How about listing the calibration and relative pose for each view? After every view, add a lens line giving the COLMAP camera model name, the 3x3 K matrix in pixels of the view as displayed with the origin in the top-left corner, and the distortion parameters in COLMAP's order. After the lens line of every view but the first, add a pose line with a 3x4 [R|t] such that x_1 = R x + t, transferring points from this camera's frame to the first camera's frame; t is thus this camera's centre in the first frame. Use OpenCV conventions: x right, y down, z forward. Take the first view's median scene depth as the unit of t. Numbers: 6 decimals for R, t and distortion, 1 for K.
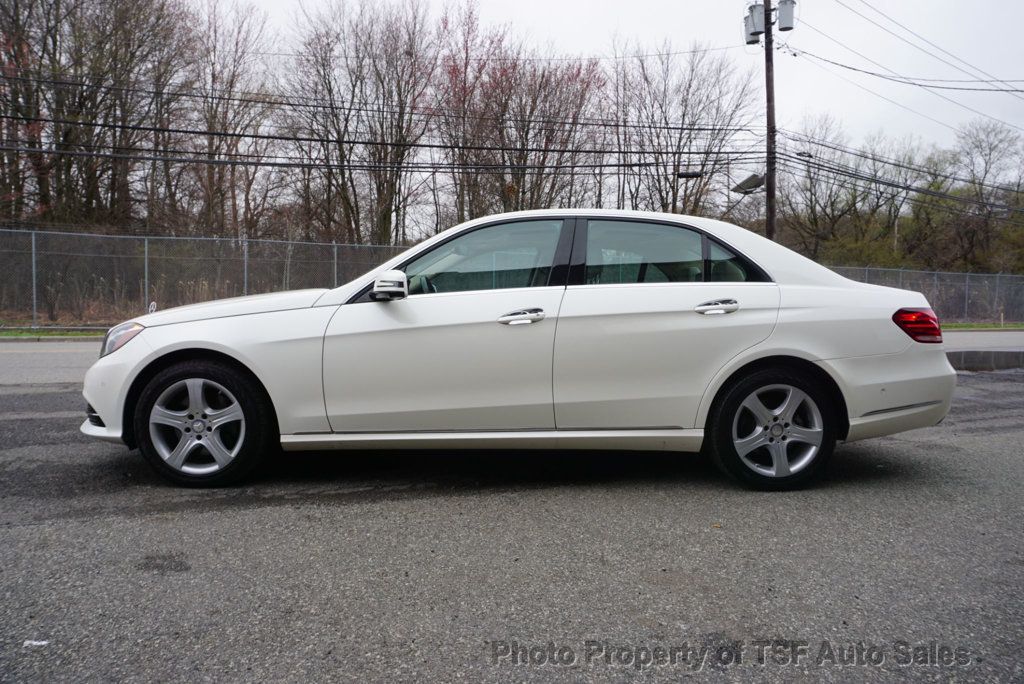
lens RADIAL K [[677.4, 0, 512.0], [0, 677.4, 342.0], [0, 0, 1]] dist [-0.040211, -0.000373]
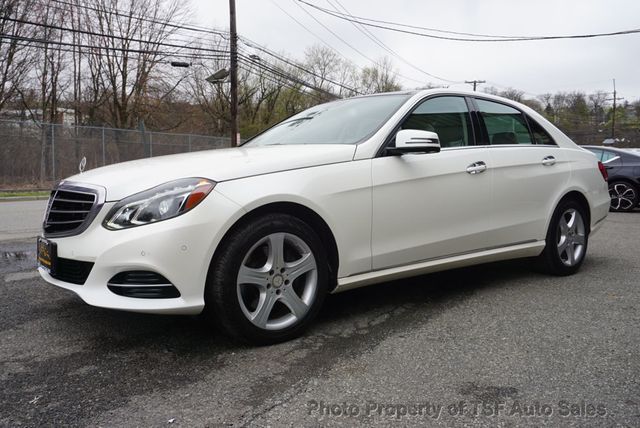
lens RADIAL K [[539.5, 0, 320.0], [0, 539.5, 214.0], [0, 0, 1]] dist [0.041241, 0.000821]
pose [[0.799683, -0.058168, 0.597598, -0.877459], [0.044917, 0.998303, 0.037065, 0.000815], [-0.598740, -0.002798, 0.800939, 0.324557]]
